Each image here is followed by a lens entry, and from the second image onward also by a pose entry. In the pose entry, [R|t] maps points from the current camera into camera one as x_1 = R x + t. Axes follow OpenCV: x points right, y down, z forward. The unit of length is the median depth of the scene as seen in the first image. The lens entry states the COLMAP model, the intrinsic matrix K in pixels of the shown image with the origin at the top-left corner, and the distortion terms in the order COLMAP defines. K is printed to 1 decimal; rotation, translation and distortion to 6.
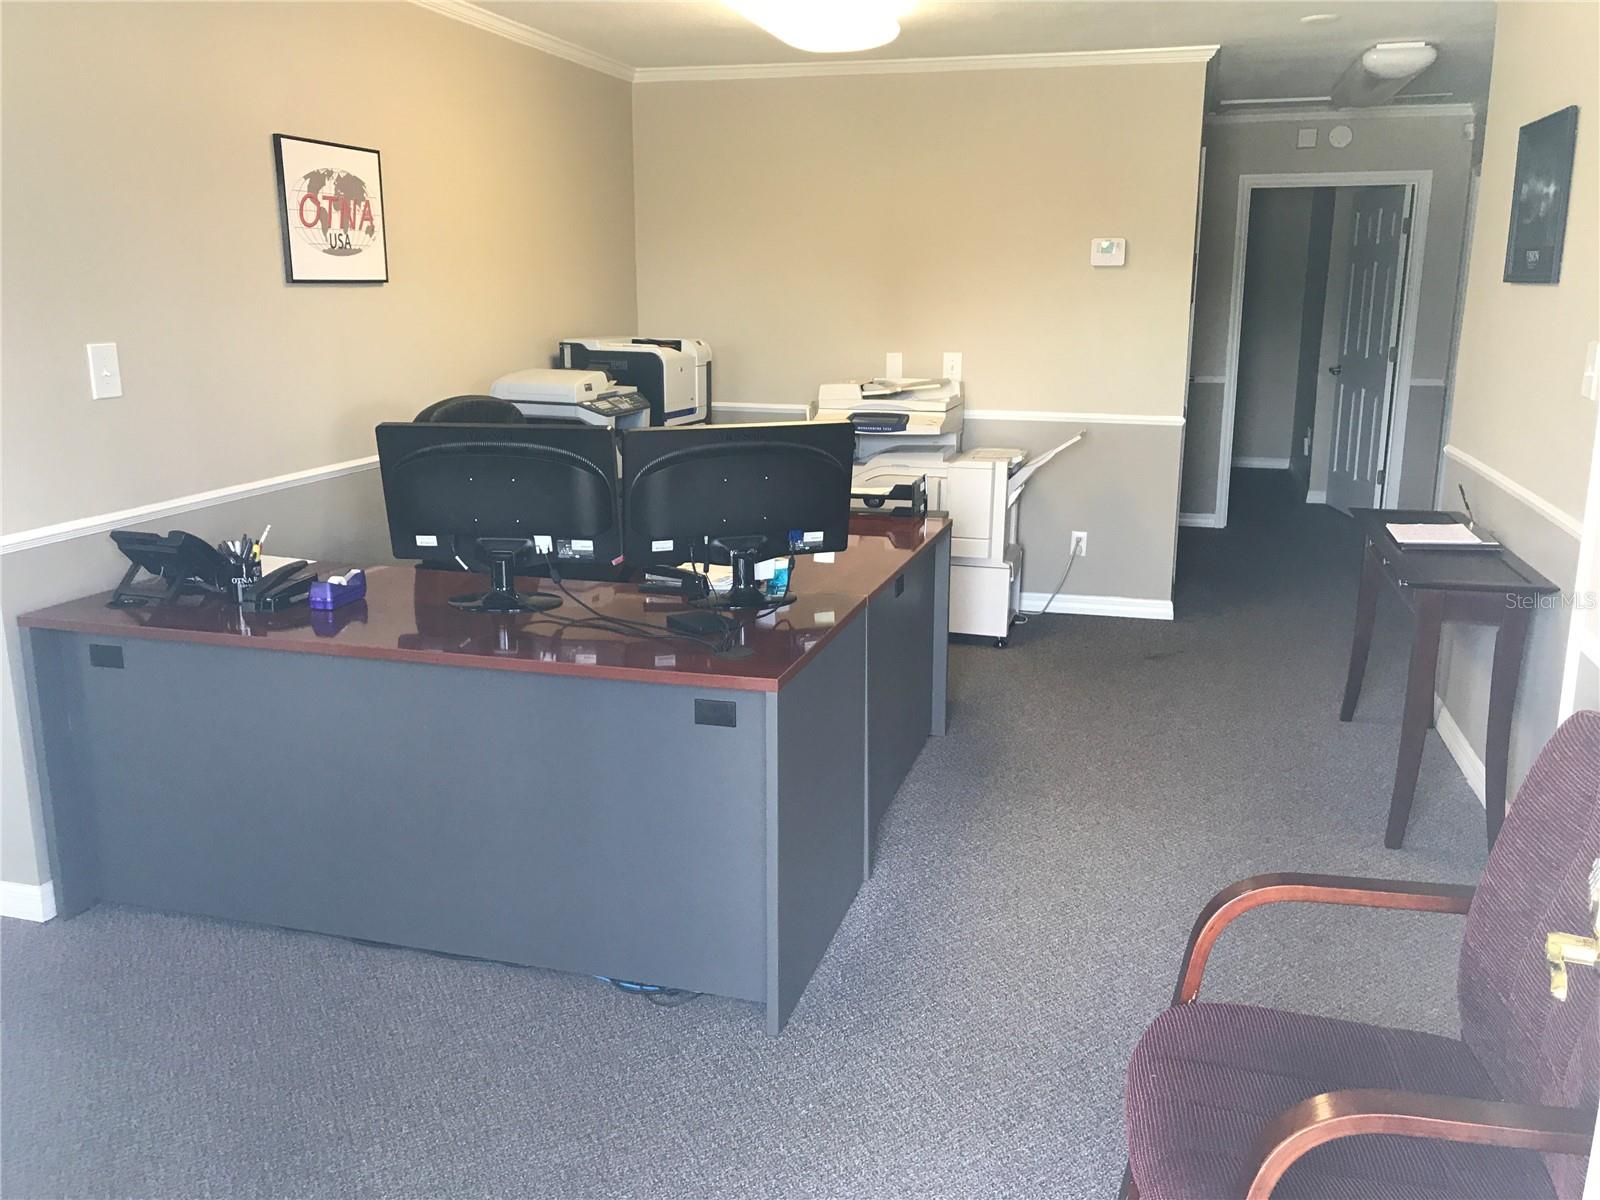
lens RADIAL K [[1355.3, 0, 792.5], [0, 1355.3, 594.2], [0, 0, 1]] dist [0.023723, -0.003424]
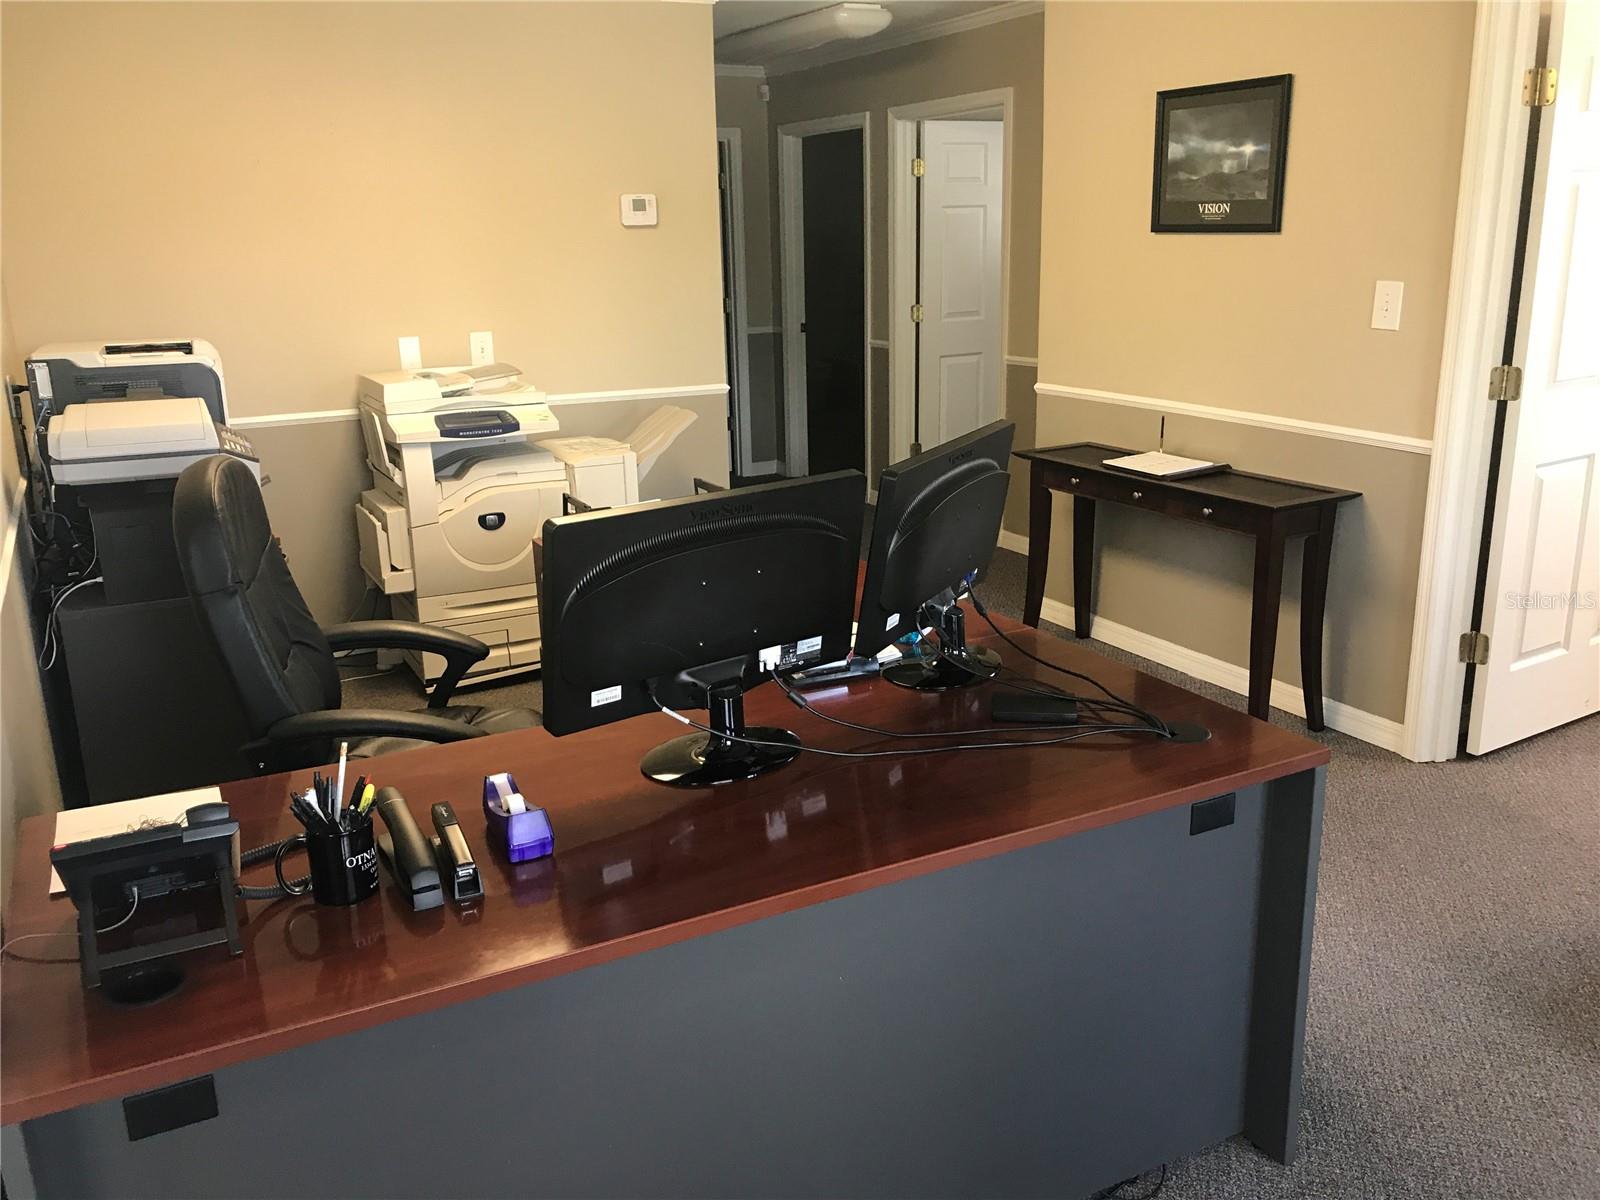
lens RADIAL K [[1356.5, 0, 792.5], [0, 1356.5, 590.0], [0, 0, 1]] dist [0.043809, -0.051530]
pose [[0.735435, -0.196532, 0.648467, -0.352325], [0.177876, 0.979446, 0.095111, -0.076211], [-0.653831, 0.045399, 0.755277, 0.275167]]
